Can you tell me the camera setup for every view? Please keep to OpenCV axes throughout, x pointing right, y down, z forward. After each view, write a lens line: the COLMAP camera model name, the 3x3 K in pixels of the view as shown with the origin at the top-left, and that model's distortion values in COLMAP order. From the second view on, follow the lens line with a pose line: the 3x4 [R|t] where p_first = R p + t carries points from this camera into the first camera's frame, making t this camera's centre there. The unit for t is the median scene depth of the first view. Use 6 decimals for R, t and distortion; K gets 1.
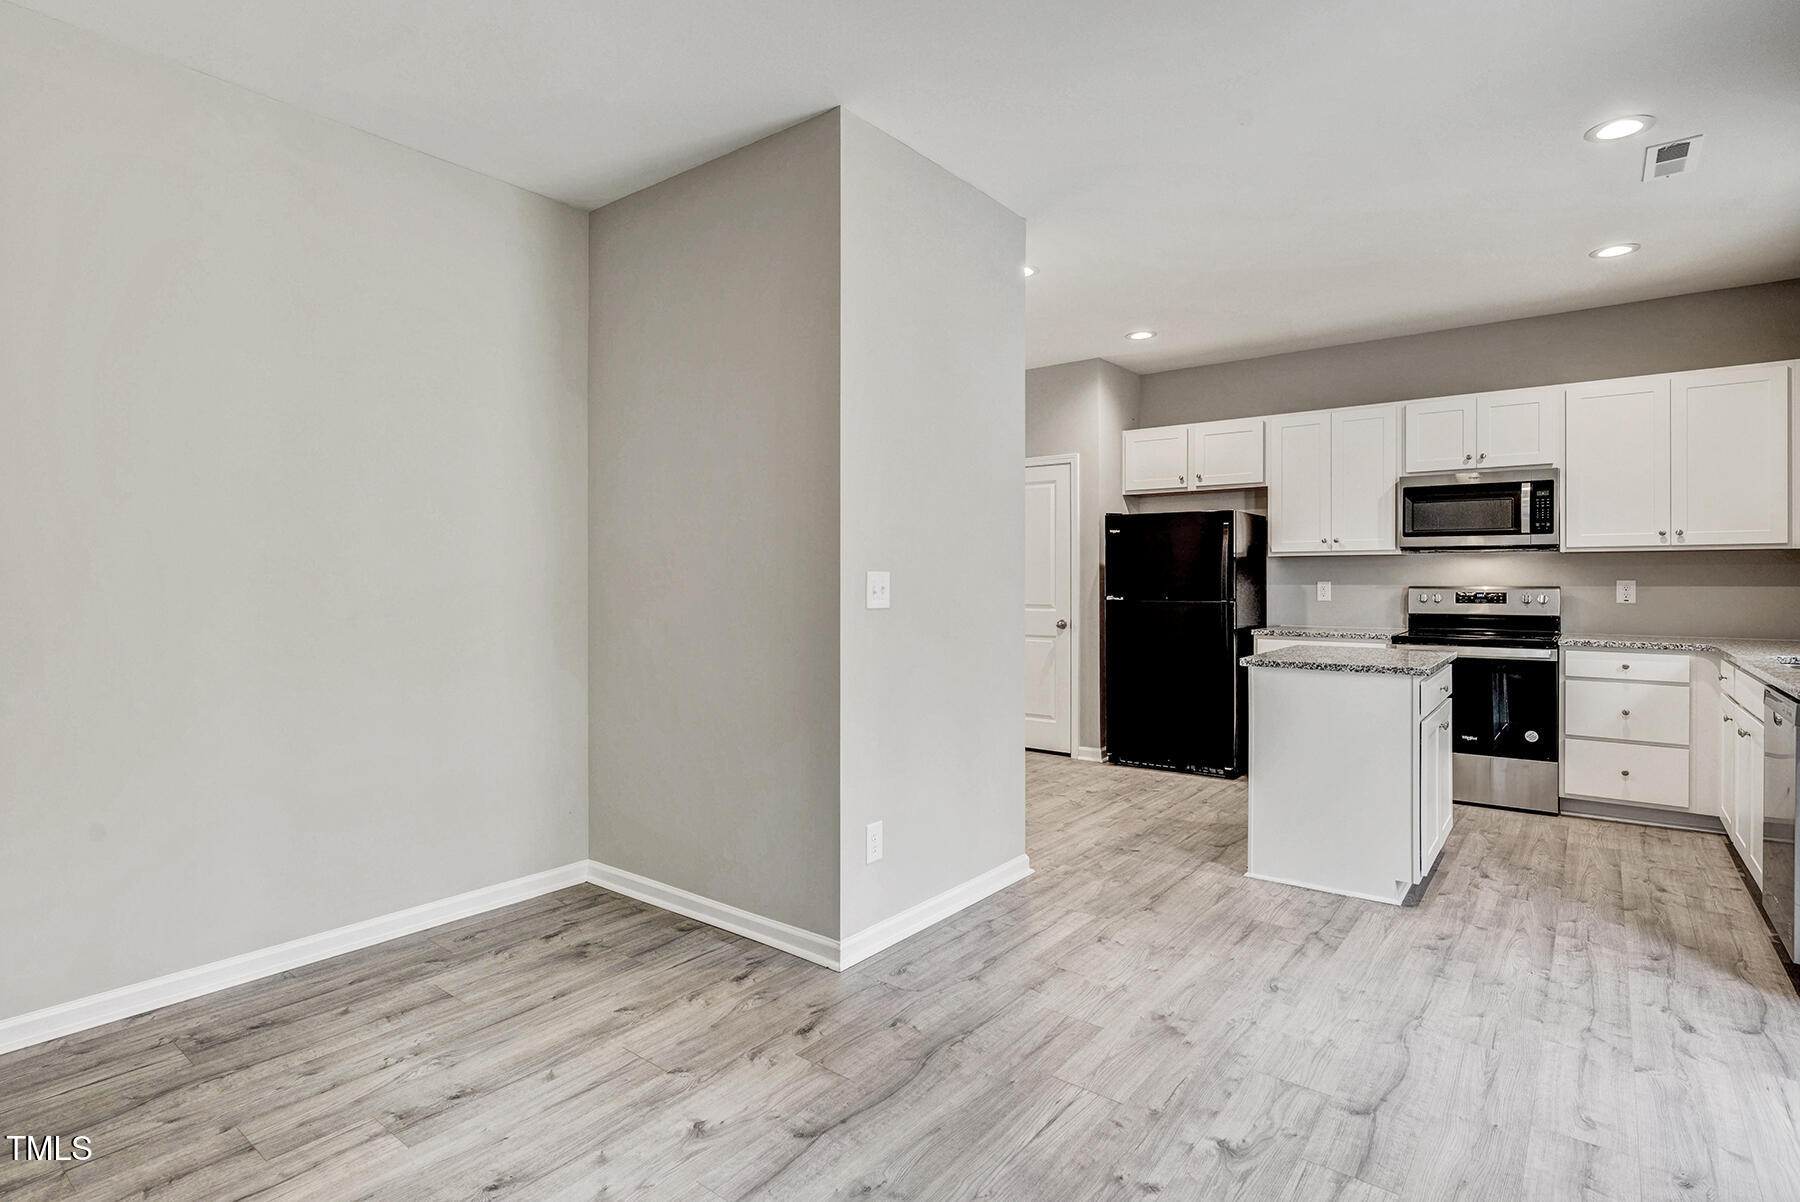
lens RADIAL K [[908.4, 0, 888.9], [0, 908.4, 582.7], [0, 0, 1]] dist [-0.005408, 0.001376]
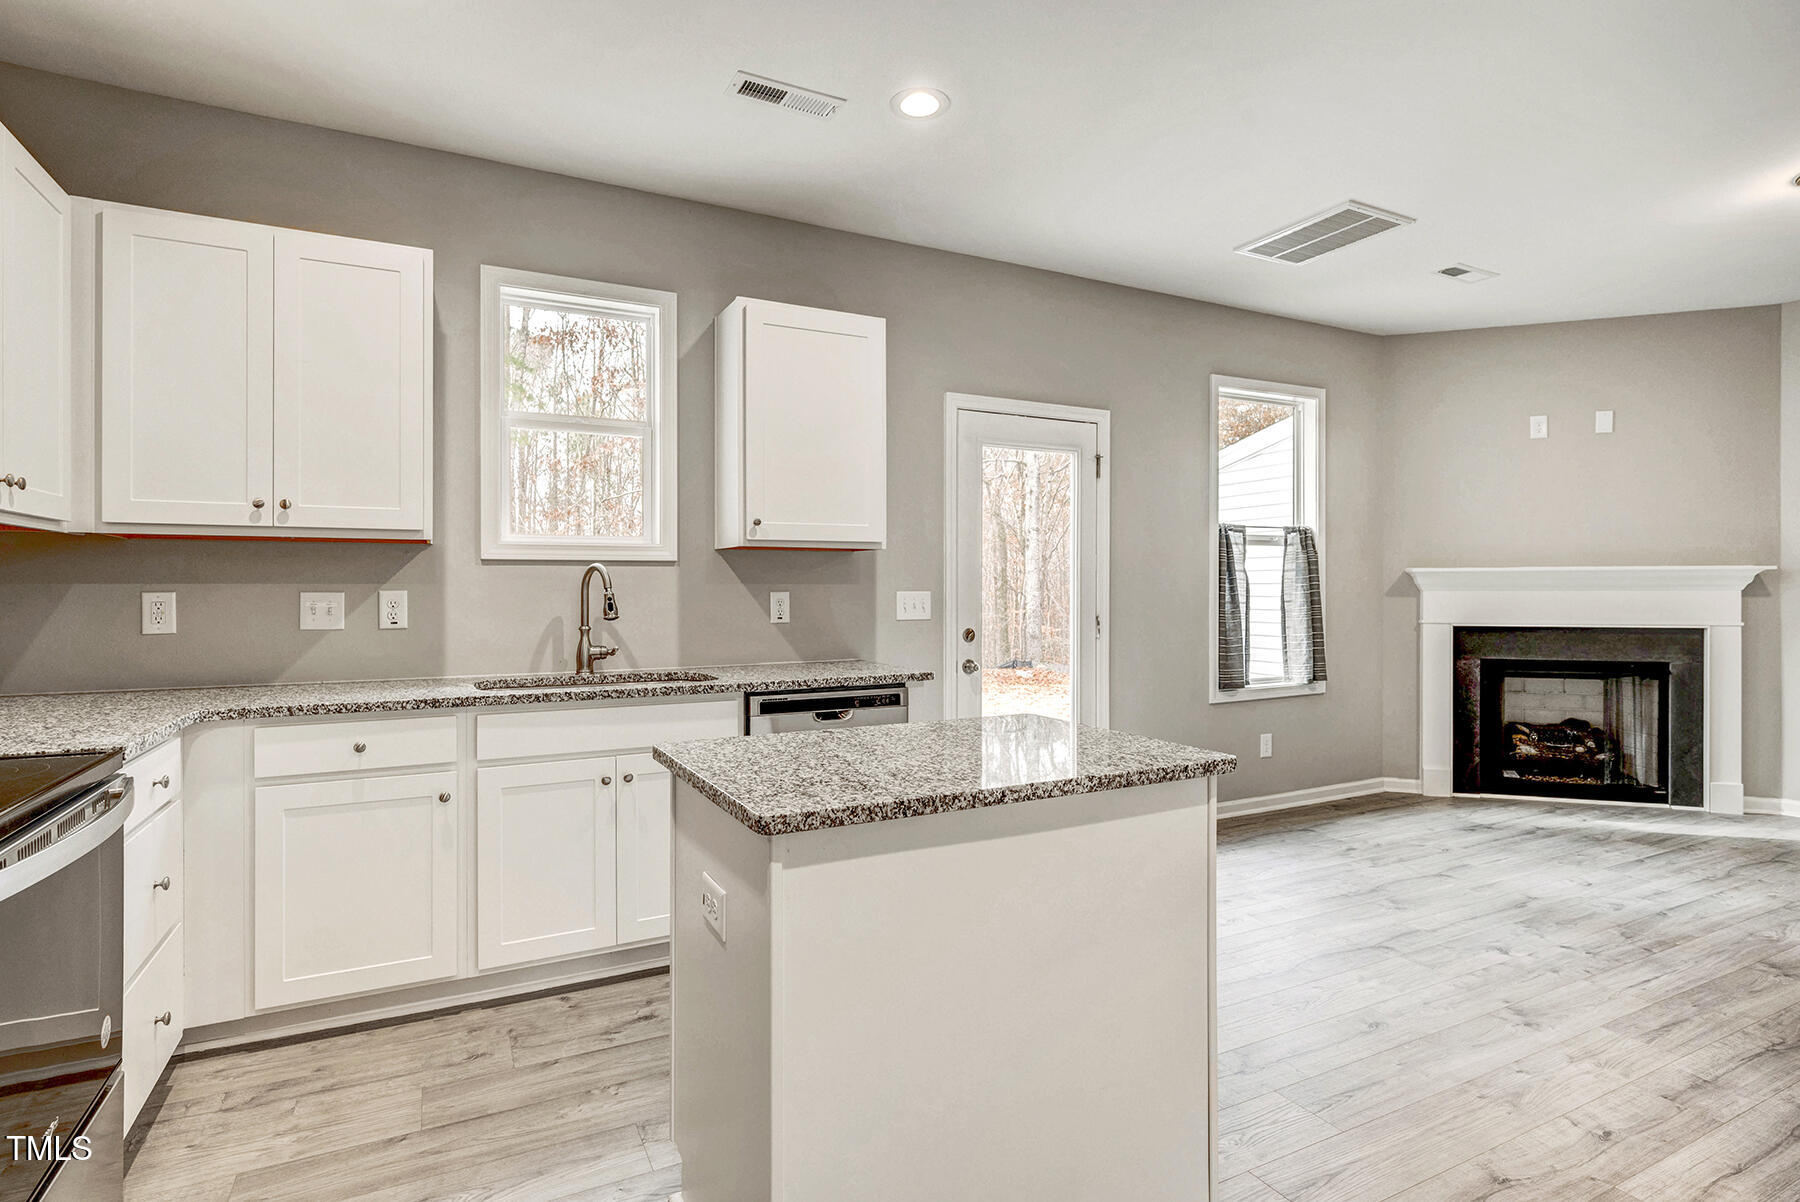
lens RADIAL K [[908.4, 0, 894.5], [0, 908.4, 588.7], [0, 0, 1]] dist [-0.005408, 0.001376]
pose [[-0.909299, 0.001881, 0.416139, 0.321617], [0.003733, 0.999986, 0.003638, -0.003752], [-0.416127, 0.004862, -0.909294, 1.358223]]
